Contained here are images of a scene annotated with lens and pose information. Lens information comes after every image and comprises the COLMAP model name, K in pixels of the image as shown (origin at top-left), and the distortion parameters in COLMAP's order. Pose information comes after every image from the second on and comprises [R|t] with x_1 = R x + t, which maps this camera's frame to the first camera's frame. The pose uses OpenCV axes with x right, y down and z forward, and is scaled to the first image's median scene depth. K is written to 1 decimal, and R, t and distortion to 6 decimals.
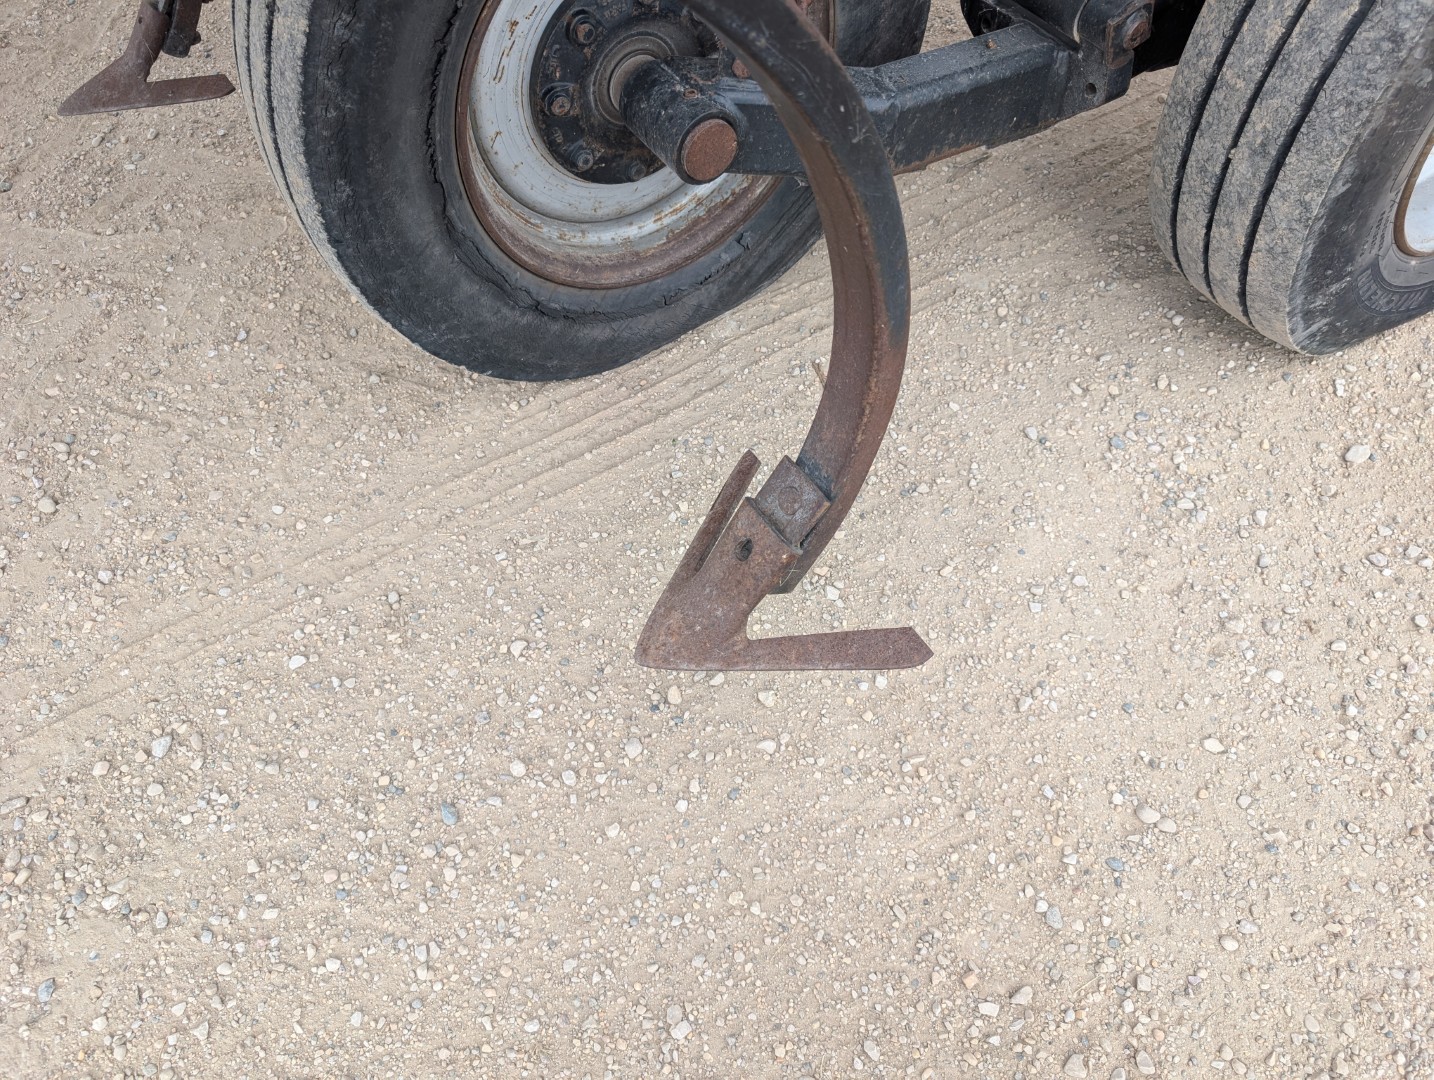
lens RADIAL K [[1041.2, 0, 716.7], [0, 1041.2, 544.2], [0, 0, 1]] dist [0.009778, -0.003076]
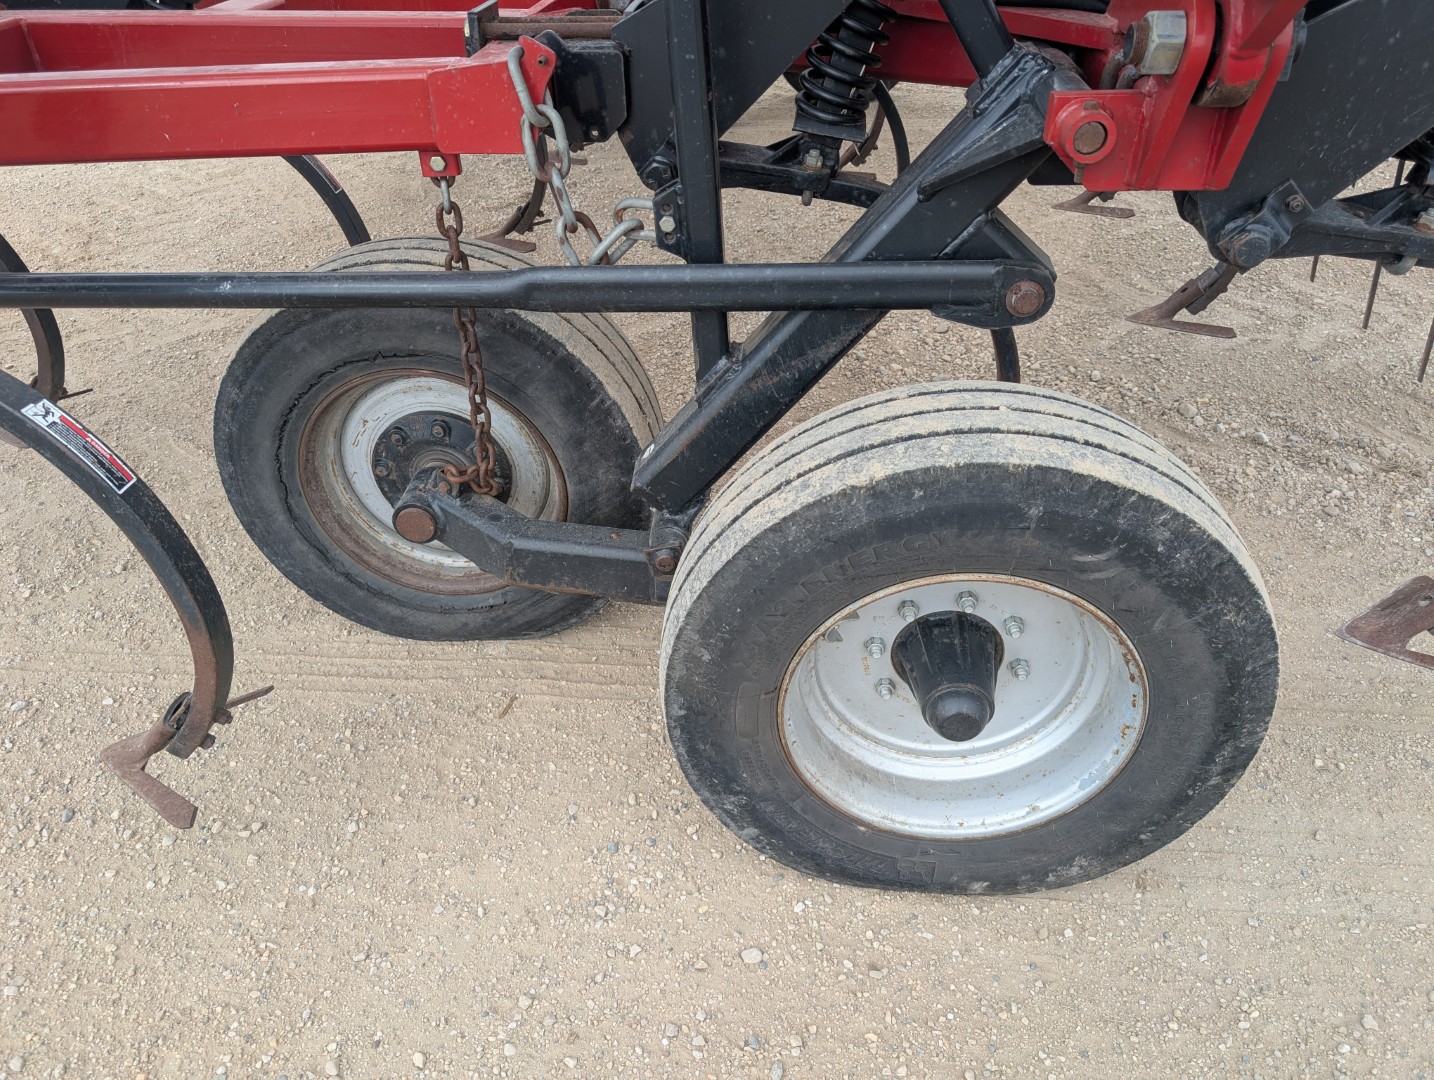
lens RADIAL K [[1041.2, 0, 716.7], [0, 1041.2, 544.2], [0, 0, 1]] dist [0.009778, -0.003076]
pose [[0.809677, 0.368169, -0.457028, 1.143758], [-0.493266, 0.848862, -0.190056, -0.284926], [0.317981, 0.379321, 0.868910, -0.239208]]
